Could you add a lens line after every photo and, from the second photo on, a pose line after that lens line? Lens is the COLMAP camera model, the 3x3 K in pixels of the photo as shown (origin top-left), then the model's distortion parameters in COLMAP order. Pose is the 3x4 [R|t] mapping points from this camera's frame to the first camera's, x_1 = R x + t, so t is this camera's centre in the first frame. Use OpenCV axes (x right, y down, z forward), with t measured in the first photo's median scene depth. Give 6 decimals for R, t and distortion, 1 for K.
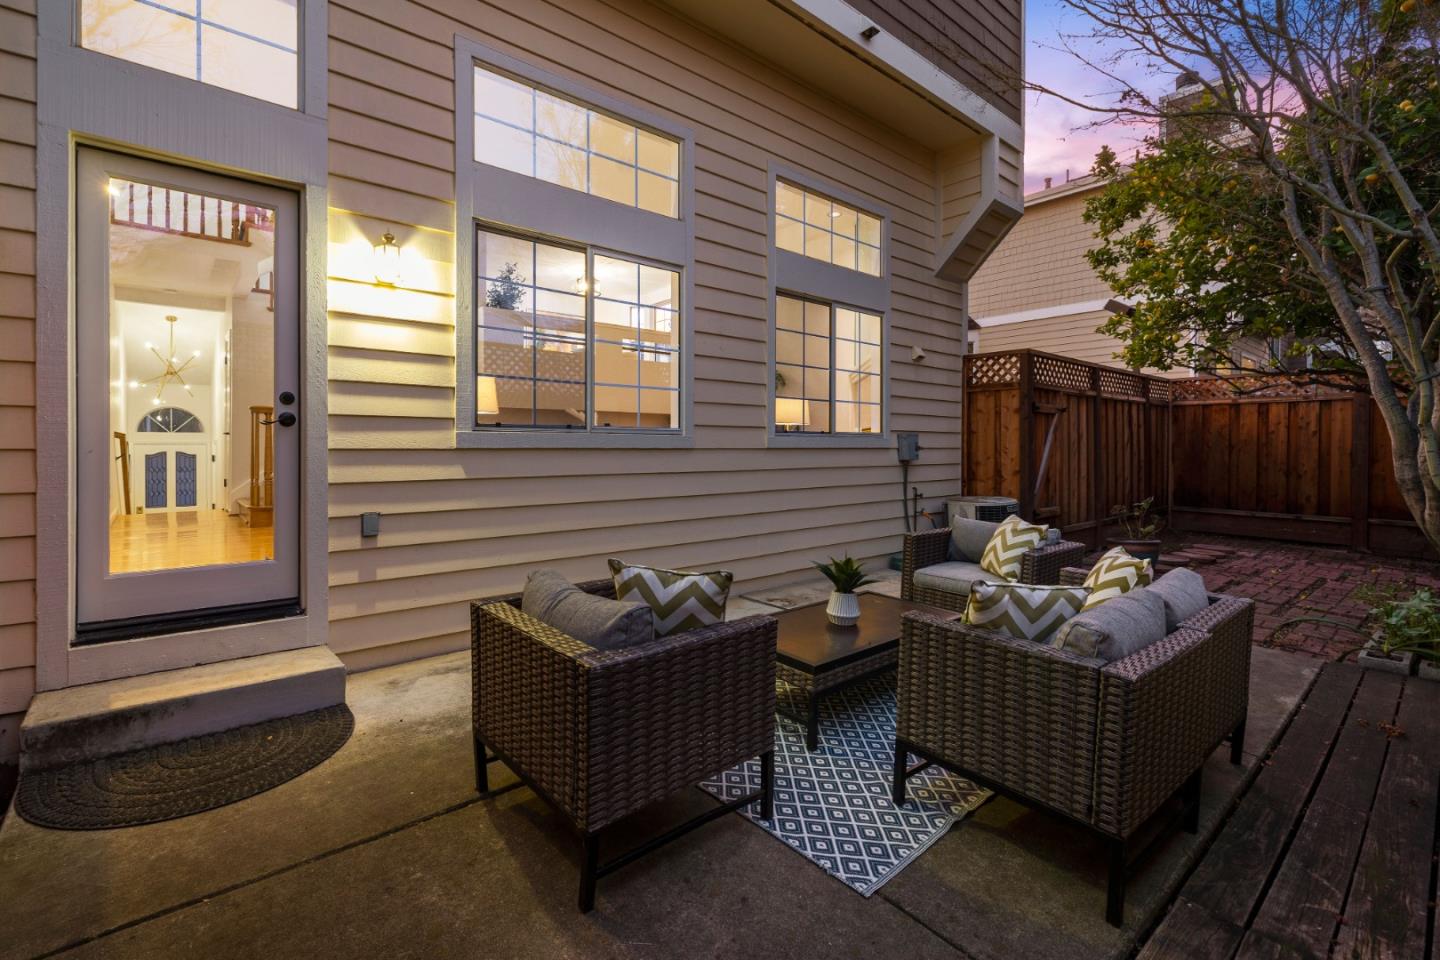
lens RADIAL K [[644.7, 0, 716.0], [0, 644.7, 469.8], [0, 0, 1]] dist [0.000686, -0.000242]
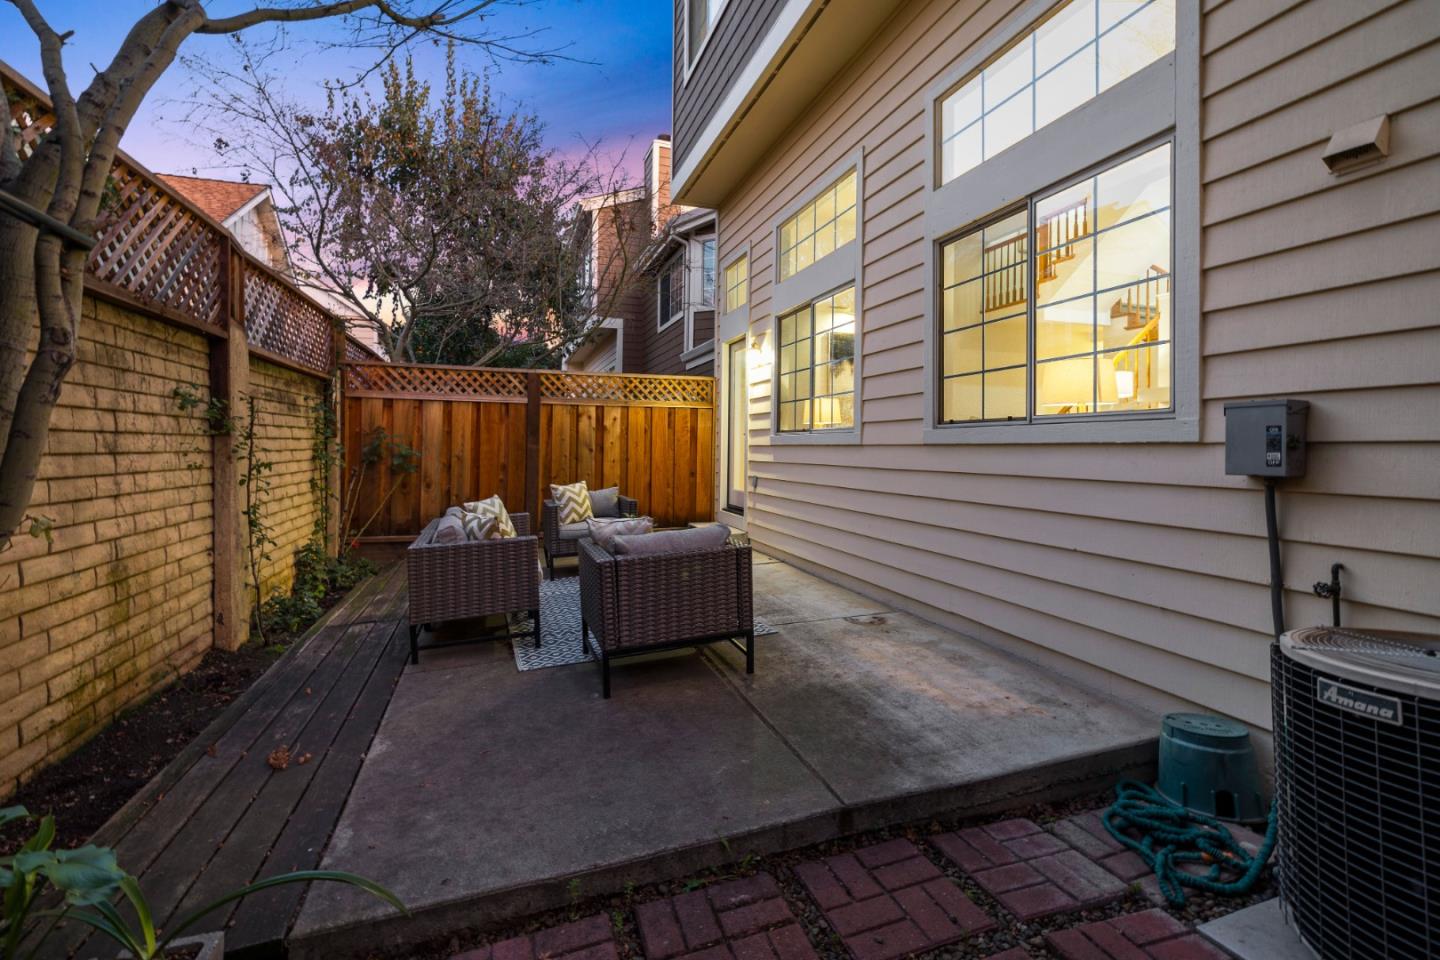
lens RADIAL K [[644.7, 0, 720.7], [0, 644.7, 436.6], [0, 0, 1]] dist [0.000686, -0.000242]
pose [[-0.375271, -0.009707, -0.926864, 1.432008], [-0.025102, 0.999685, -0.000306, -0.056470], [0.926575, 0.023151, -0.375396, 1.644283]]
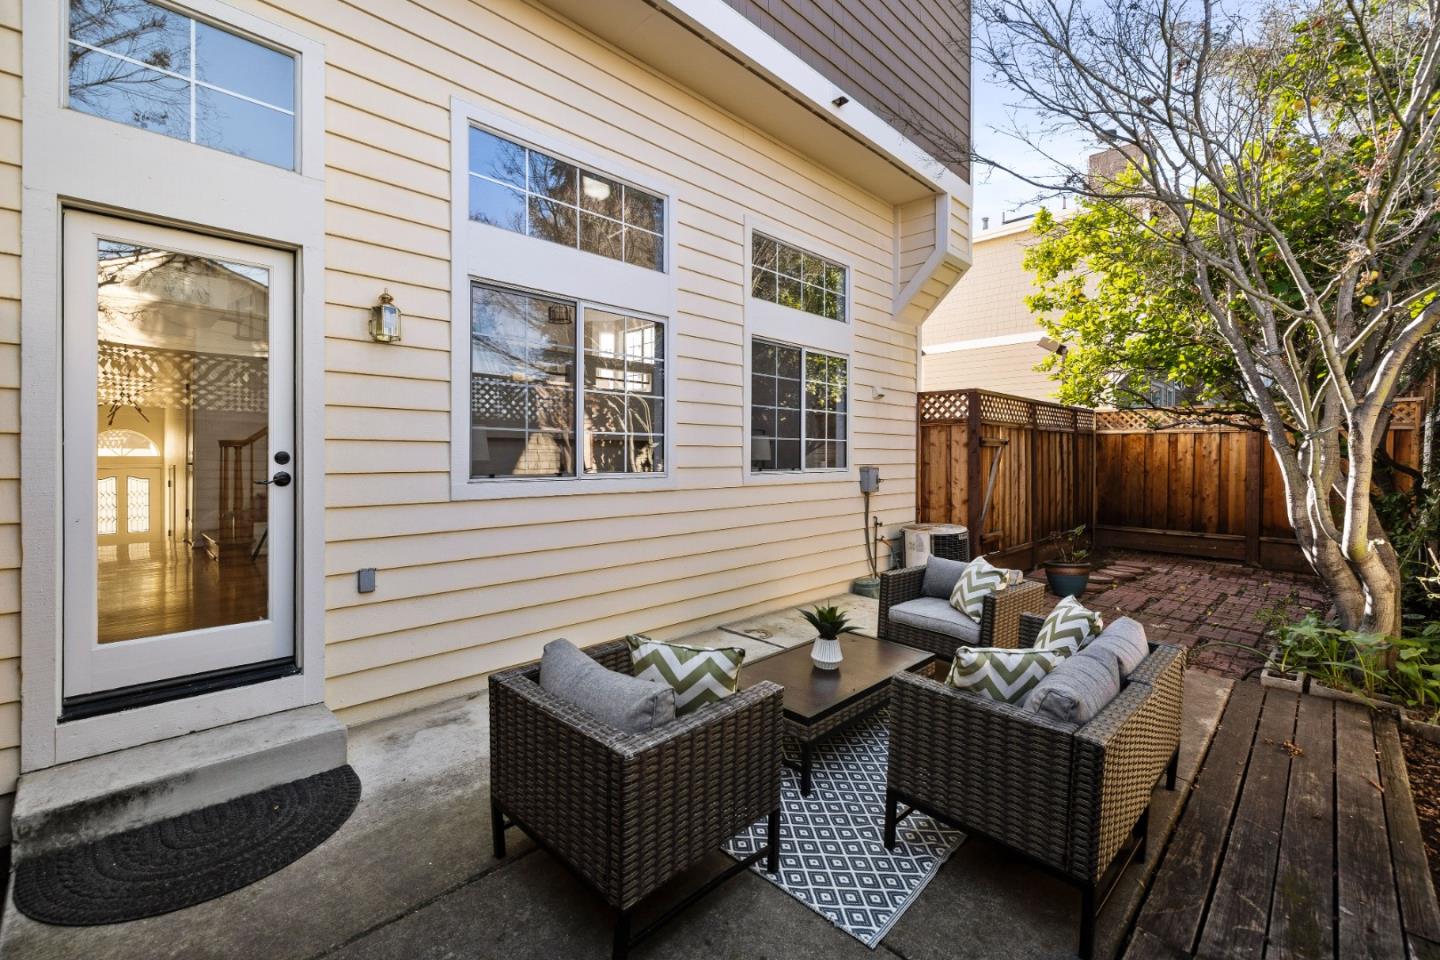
lens RADIAL K [[620.8, 0, 722.7], [0, 620.8, 470.0], [0, 0, 1]] dist [0.000636, -0.000605]
pose [[0.996069, 0.000867, 0.088574, -0.074140], [-0.000912, 0.999999, 0.000469, -0.099408], [-0.088574, -0.000548, 0.996069, -0.021622]]
